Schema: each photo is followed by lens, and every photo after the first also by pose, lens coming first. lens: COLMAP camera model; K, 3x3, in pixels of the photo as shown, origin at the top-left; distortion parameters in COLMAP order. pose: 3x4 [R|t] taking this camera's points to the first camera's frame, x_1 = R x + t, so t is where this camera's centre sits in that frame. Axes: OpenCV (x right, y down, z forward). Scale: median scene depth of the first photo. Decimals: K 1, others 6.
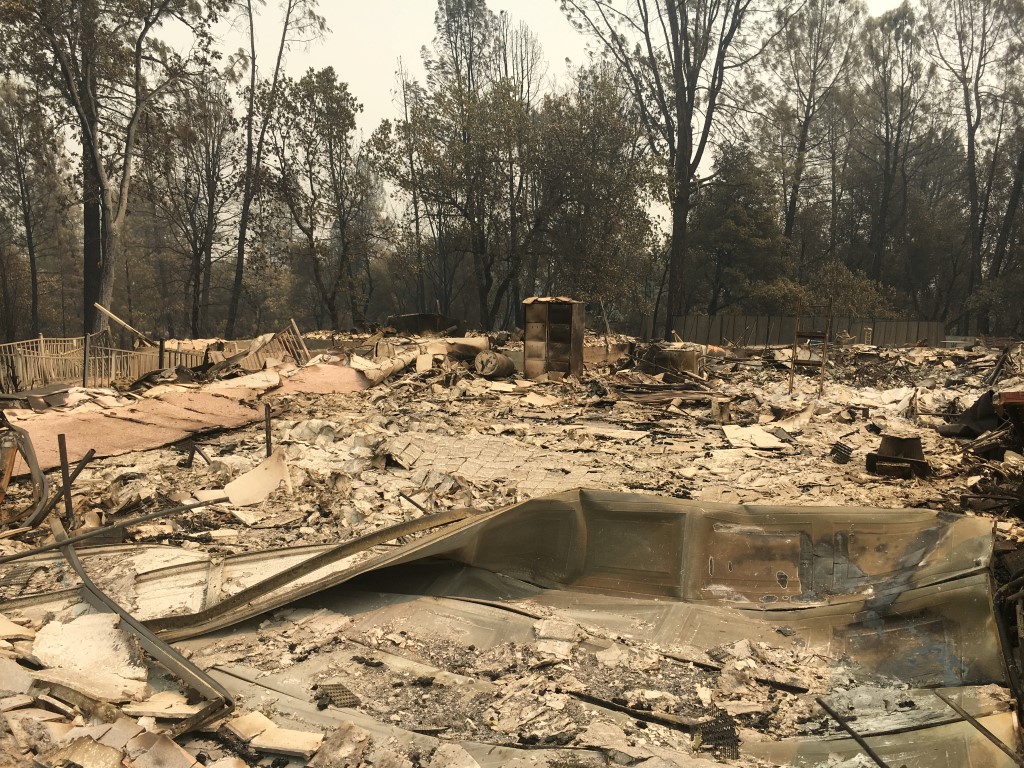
lens RADIAL K [[953.7, 0, 495.2], [0, 953.7, 409.6], [0, 0, 1]] dist [0.090601, -0.095584]
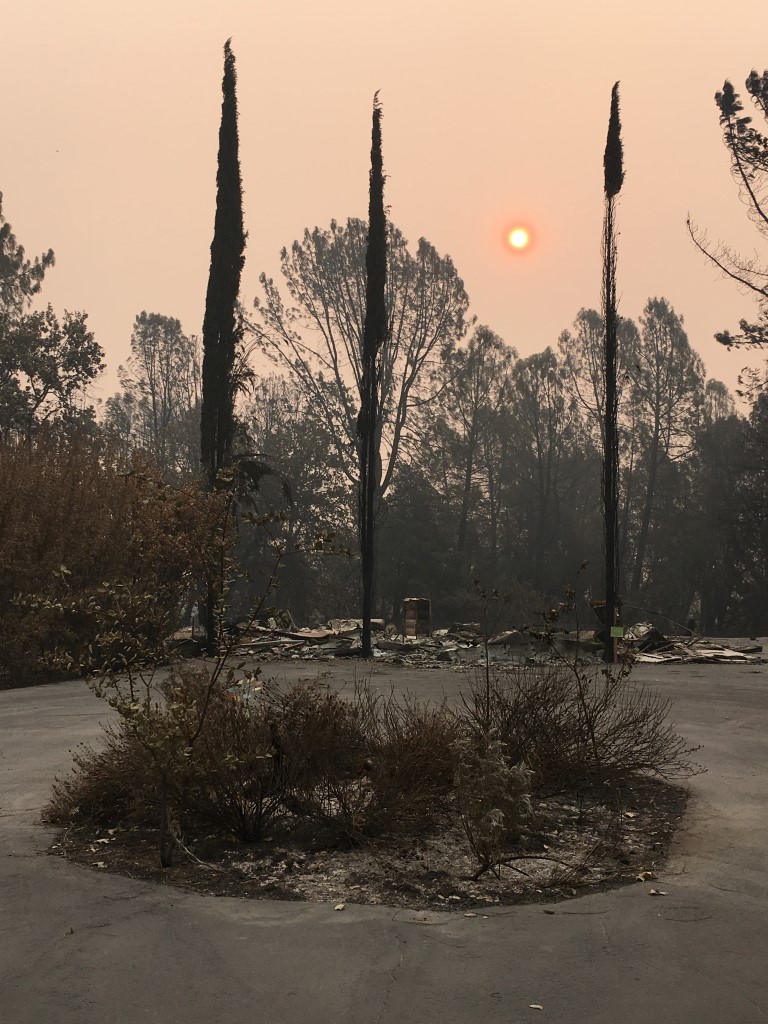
lens RADIAL K [[1348.8, 0, 397.4], [0, 1348.8, 532.0], [0, 0, 1]] dist [0.050903, 0.000000]
pose [[0.960687, 0.013303, 0.277316, -0.182531], [0.035676, 0.984655, -0.170824, 0.054733], [-0.275333, 0.174002, 0.945471, -0.406931]]
